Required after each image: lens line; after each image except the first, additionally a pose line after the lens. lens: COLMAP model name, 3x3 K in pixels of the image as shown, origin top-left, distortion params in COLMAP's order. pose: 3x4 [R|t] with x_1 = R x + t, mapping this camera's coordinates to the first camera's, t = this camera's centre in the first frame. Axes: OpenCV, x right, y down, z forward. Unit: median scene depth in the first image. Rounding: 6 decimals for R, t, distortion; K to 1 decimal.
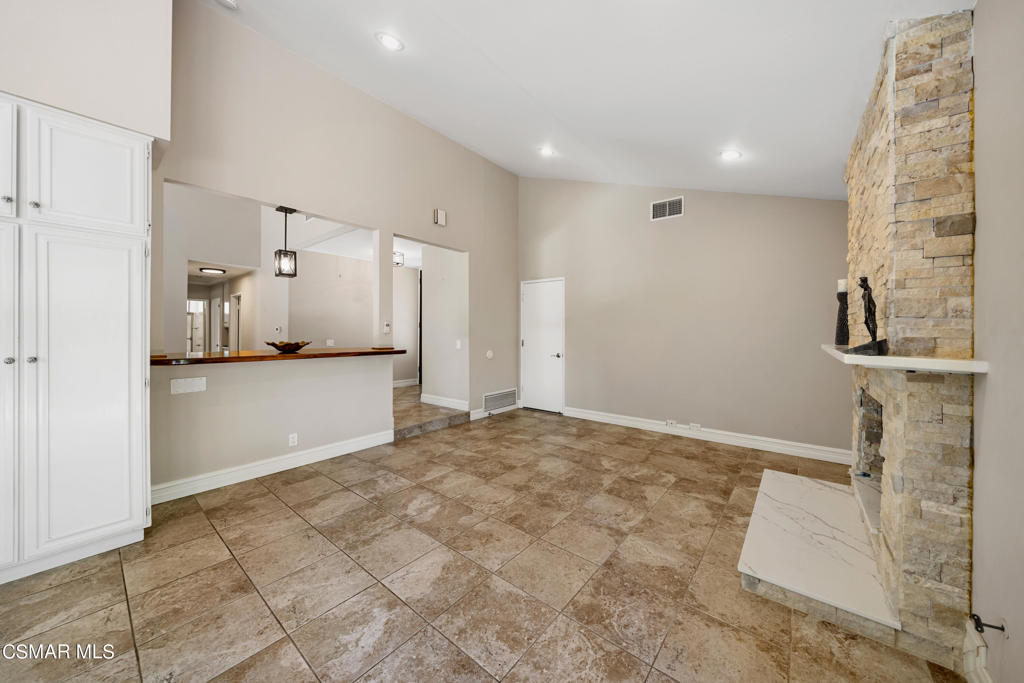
lens RADIAL K [[355.1, 0, 517.7], [0, 355.1, 332.4], [0, 0, 1]] dist [-0.004612, -0.000060]
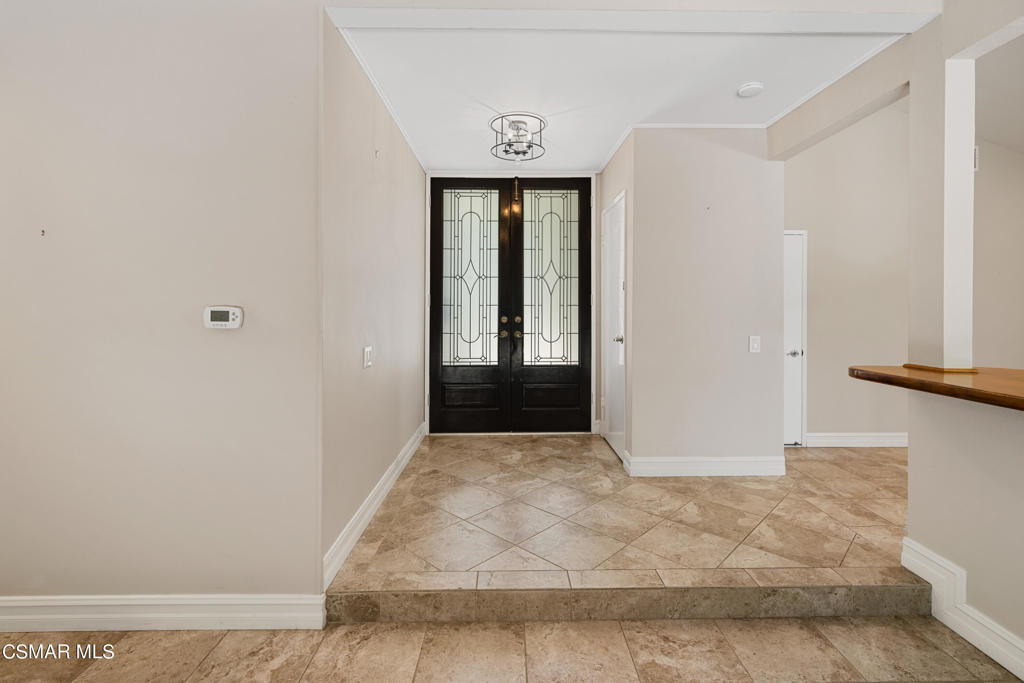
lens RADIAL K [[463.2, 0, 512.5], [0, 463.2, 308.2], [0, 0, 1]] dist [-0.001018, -0.000124]
pose [[0.772528, -0.000553, 0.634980, -1.707803], [0.000541, 1.000000, 0.000211, -0.034233], [-0.634980, 0.000180, 0.772529, 1.456526]]
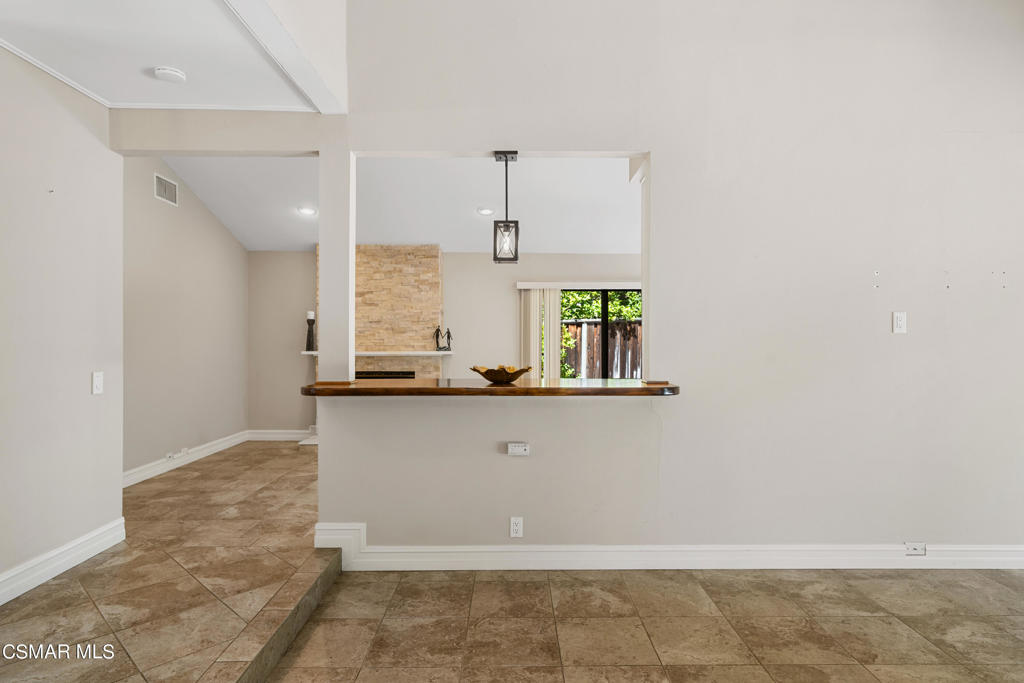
lens RADIAL K [[583.0, 0, 513.8], [0, 583.0, 339.1], [0, 0, 1]] dist [0.001427, -0.000086]
pose [[-0.634265, -0.002798, 0.773111, -1.902536], [-0.002182, 0.999996, 0.001828, -0.030760], [-0.773113, -0.000527, -0.634268, 2.143055]]
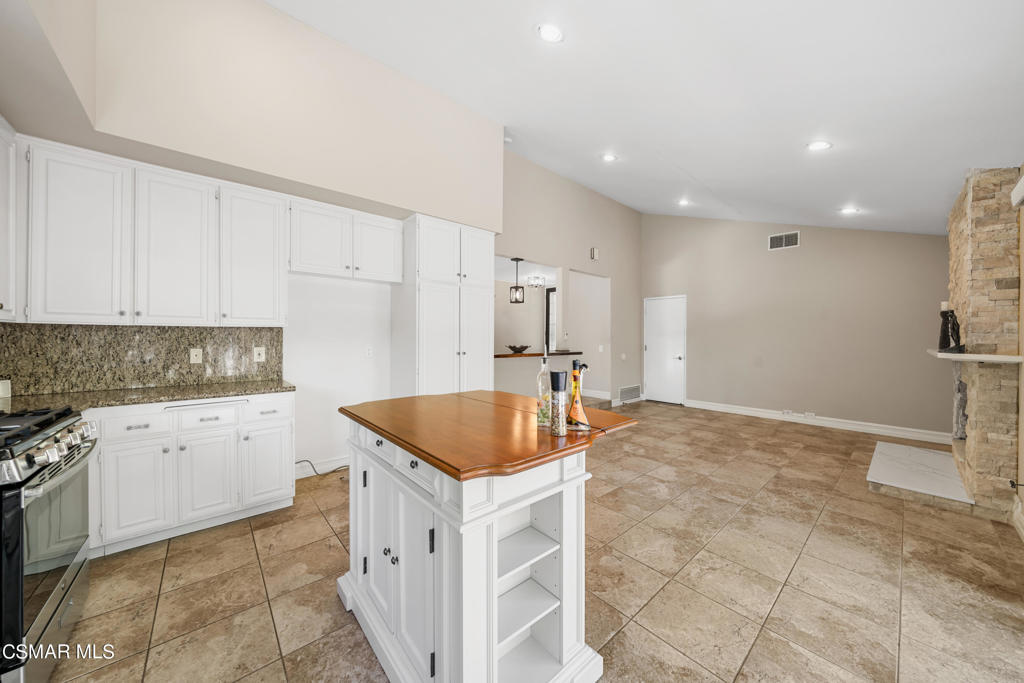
lens RADIAL K [[350.6, 0, 515.1], [0, 350.6, 338.5], [0, 0, 1]] dist [-0.005960, 0.000288]
pose [[0.985638, 0.001916, -0.168862, -0.529171], [-0.001990, 0.999998, -0.000267, -0.004168], [0.168862, 0.000600, 0.985640, -0.649693]]
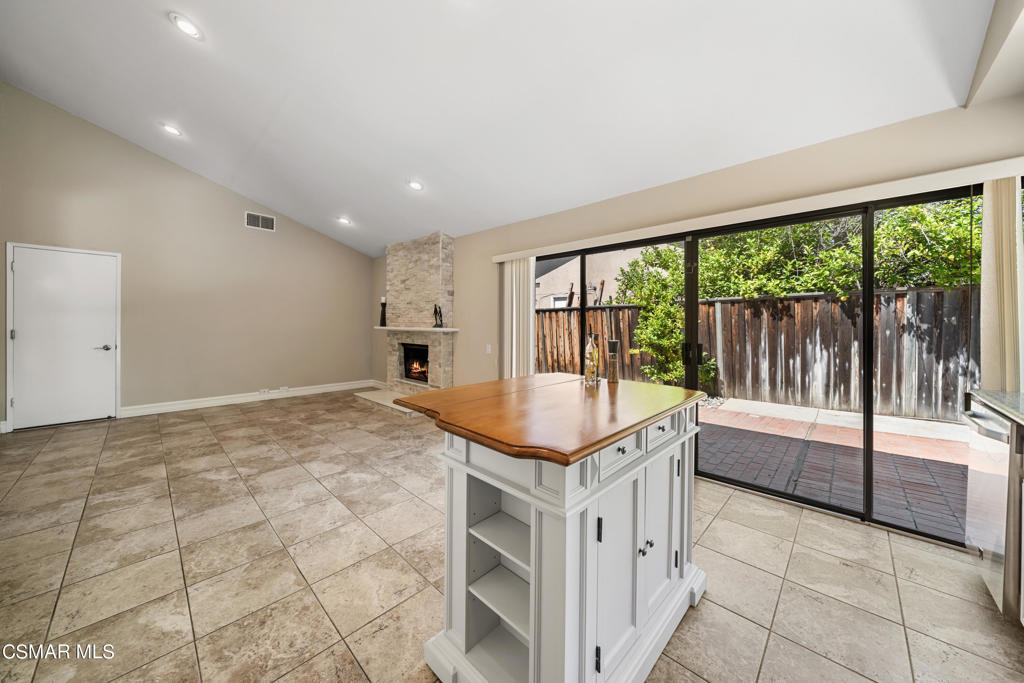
lens RADIAL K [[357.6, 0, 515.9], [0, 357.6, 321.8], [0, 0, 1]] dist [-0.004543, -0.000078]
pose [[0.078773, 0.000652, 0.996892, -1.338864], [-0.005867, 0.999983, -0.000190, 0.001114], [-0.996875, -0.005834, 0.078775, -0.004586]]
